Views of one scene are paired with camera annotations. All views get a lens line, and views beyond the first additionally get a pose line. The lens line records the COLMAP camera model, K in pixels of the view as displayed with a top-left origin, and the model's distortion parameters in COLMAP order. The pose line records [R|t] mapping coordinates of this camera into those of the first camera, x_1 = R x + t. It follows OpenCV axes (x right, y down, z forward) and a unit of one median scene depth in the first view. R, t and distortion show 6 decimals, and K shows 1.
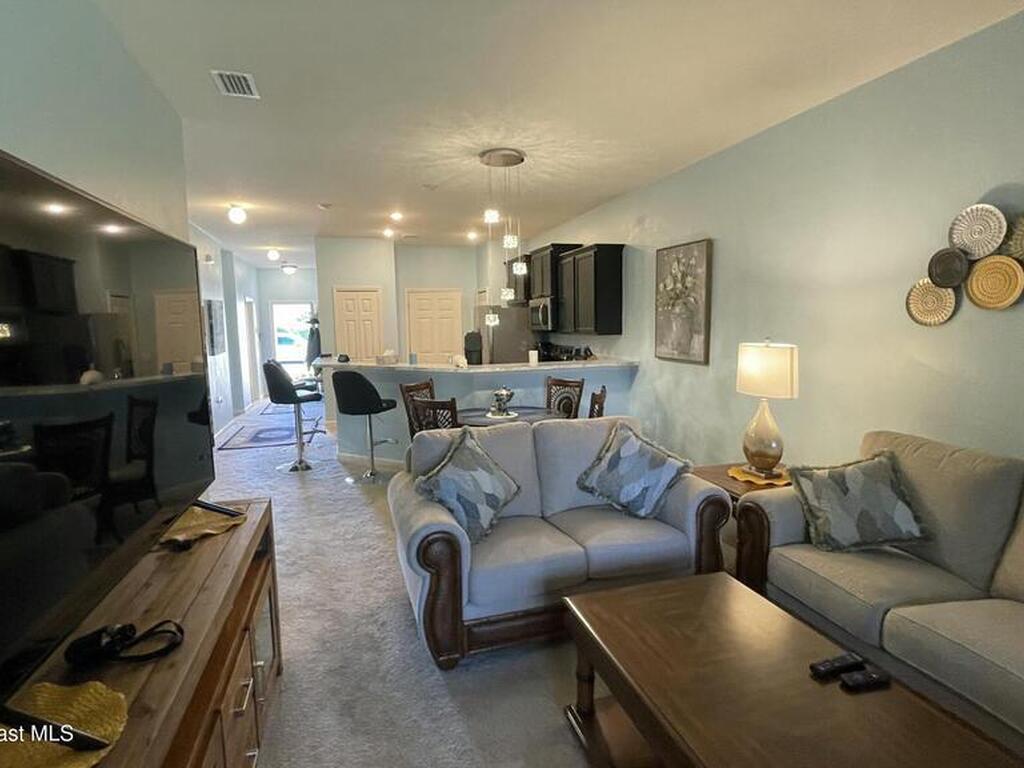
lens RADIAL K [[549.3, 0, 508.8], [0, 549.3, 385.9], [0, 0, 1]] dist [-0.003886, 0.000391]
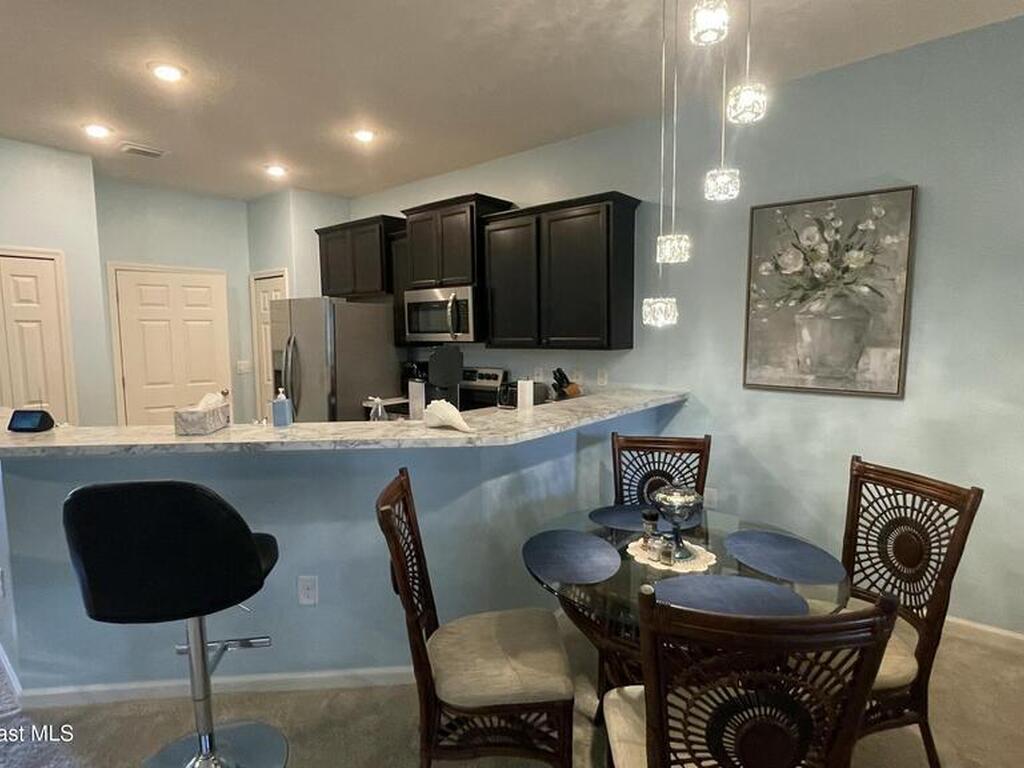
lens RADIAL K [[561.2, 0, 512.0], [0, 561.2, 384.0], [0, 0, 1]] dist [-0.008170, -0.001717]
pose [[0.832925, -0.042473, 0.551753, -0.308908], [0.060072, 0.998098, -0.013852, -0.065900], [-0.550115, 0.044683, 0.833893, 0.676768]]
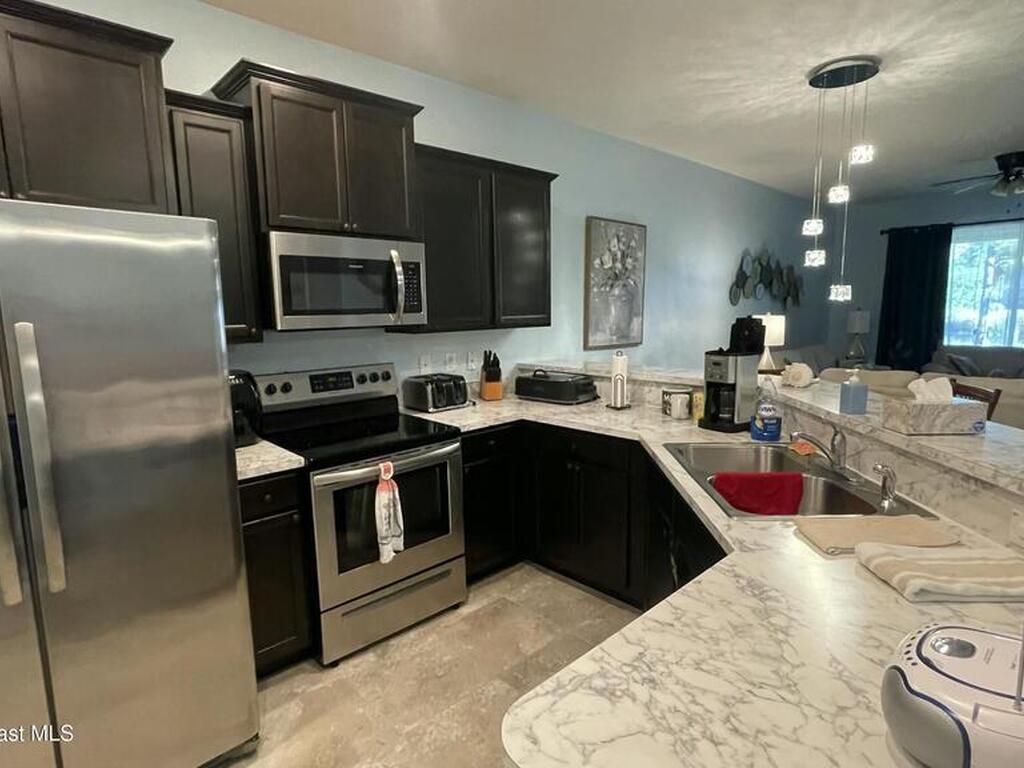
lens RADIAL K [[549.3, 0, 508.8], [0, 549.3, 385.9], [0, 0, 1]] dist [-0.003886, 0.000391]
pose [[-0.449858, -0.102811, 0.887163, -0.447394], [0.129991, 0.975236, 0.178932, -0.172449], [-0.883590, 0.195817, -0.425353, 1.582965]]
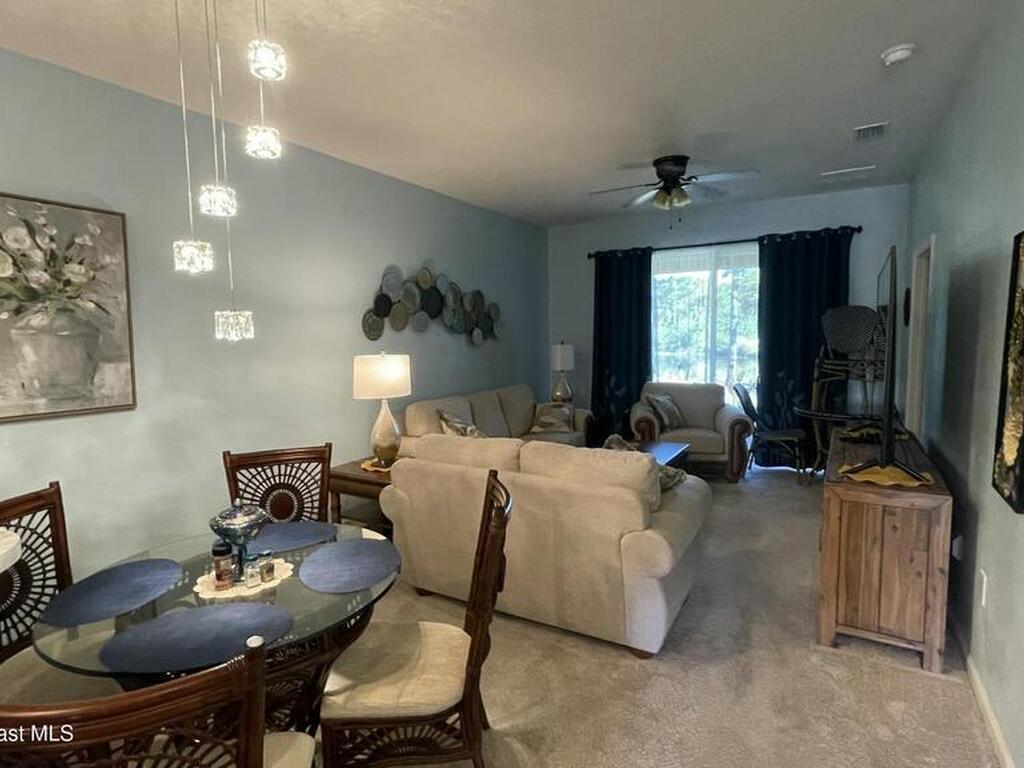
lens RADIAL K [[549.3, 0, 508.8], [0, 549.3, 385.9], [0, 0, 1]] dist [-0.003886, 0.000391]
pose [[-0.681725, -0.040566, 0.730483, -0.386516], [0.116324, 0.979750, 0.162969, -0.110228], [-0.722301, 0.196072, -0.663202, 1.032926]]
